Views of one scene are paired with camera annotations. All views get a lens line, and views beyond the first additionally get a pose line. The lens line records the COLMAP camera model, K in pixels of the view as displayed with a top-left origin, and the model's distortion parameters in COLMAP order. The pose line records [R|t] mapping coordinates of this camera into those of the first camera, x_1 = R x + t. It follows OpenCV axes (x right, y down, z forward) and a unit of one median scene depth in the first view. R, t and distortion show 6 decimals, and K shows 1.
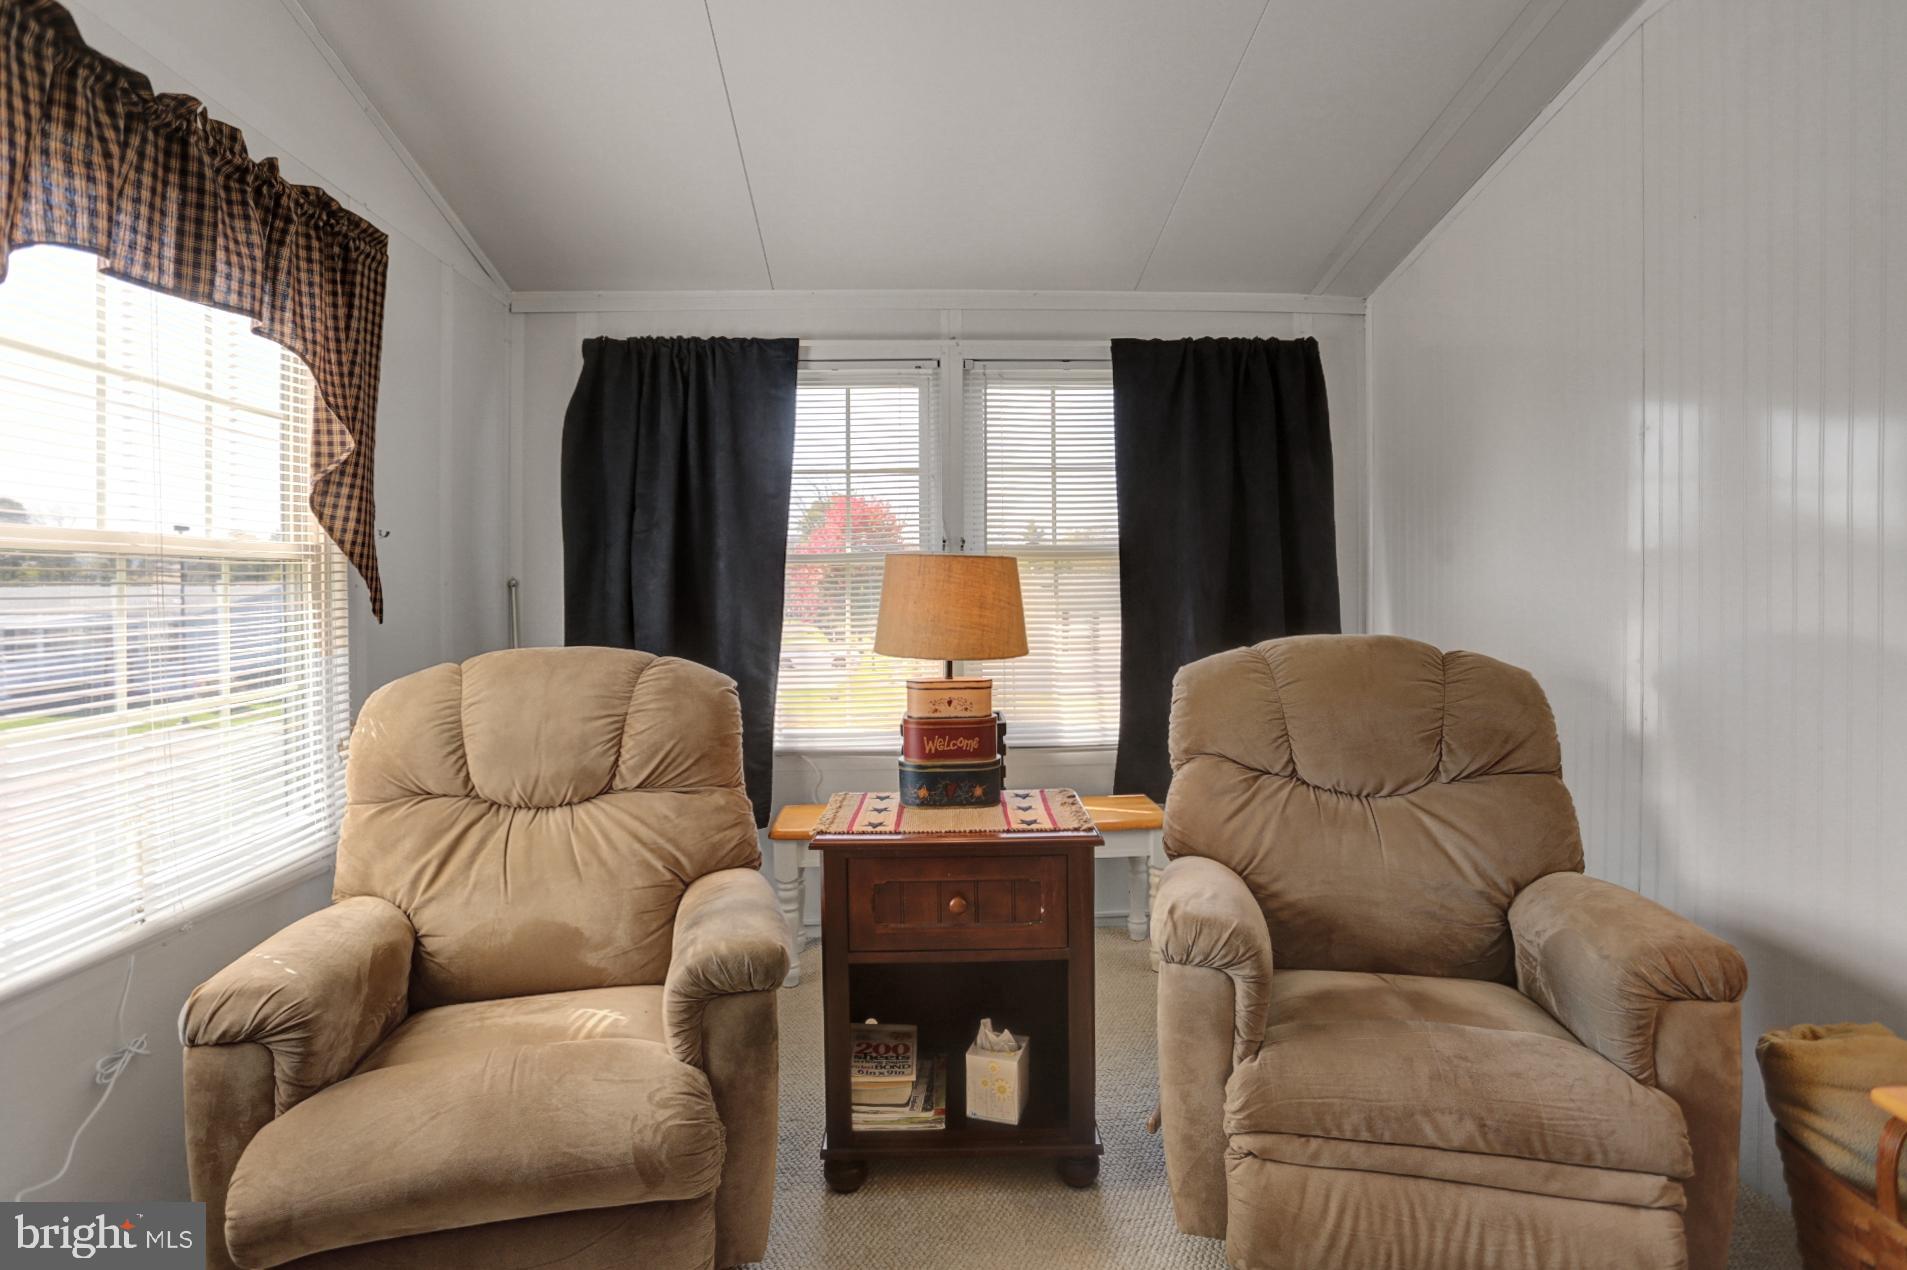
lens RADIAL K [[933.8, 0, 943.0], [0, 933.8, 627.2], [0, 0, 1]] dist [-0.070891, 0.031996]
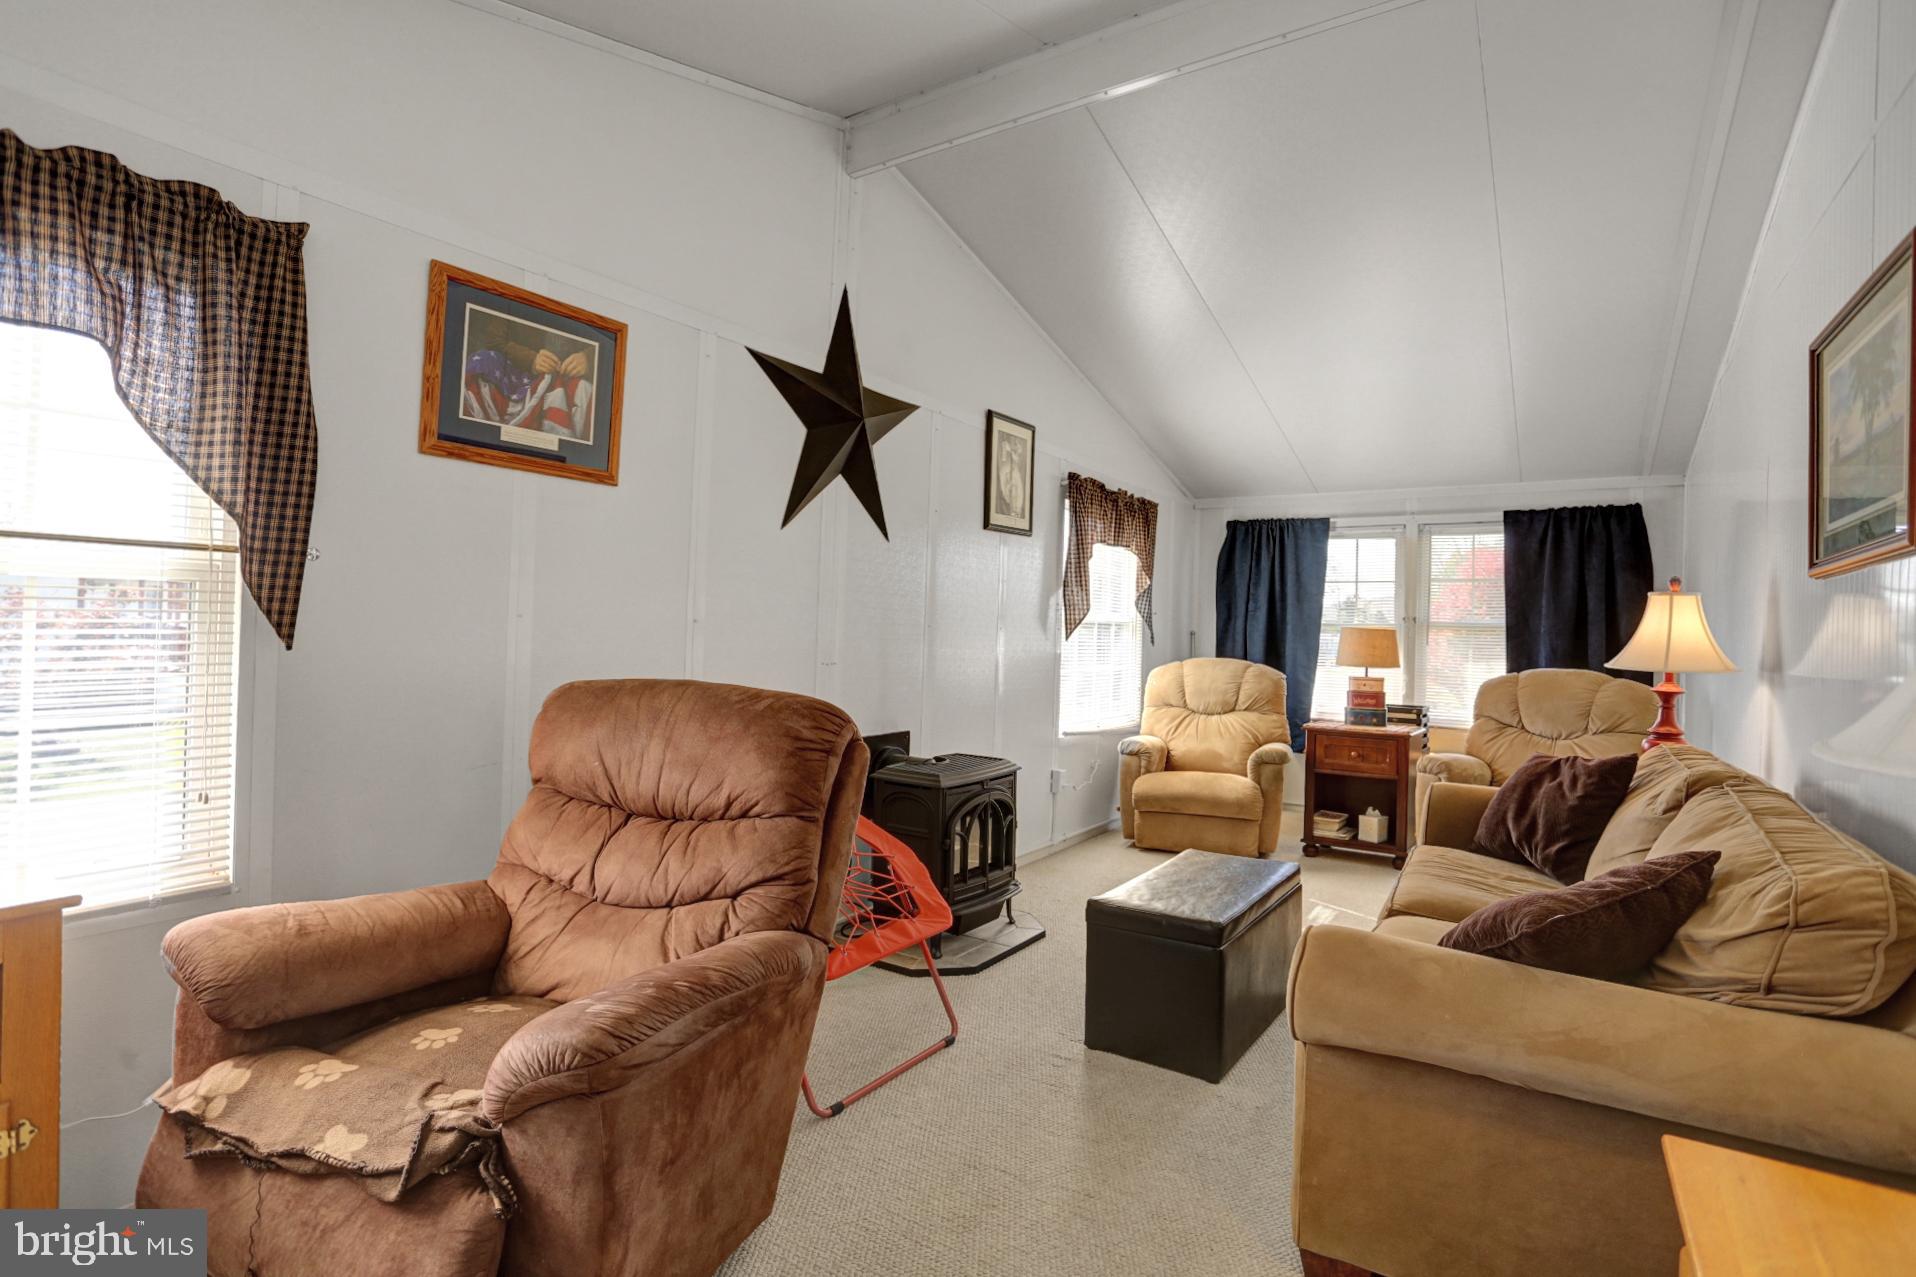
lens RADIAL K [[938.2, 0, 947.4], [0, 938.2, 630.7], [0, 0, 1]] dist [-0.070891, 0.031996]
pose [[0.808001, 0.028676, -0.588483, 0.553700], [-0.055769, 0.998053, -0.027938, 0.063252], [0.586536, 0.055392, 0.808027, -1.688713]]
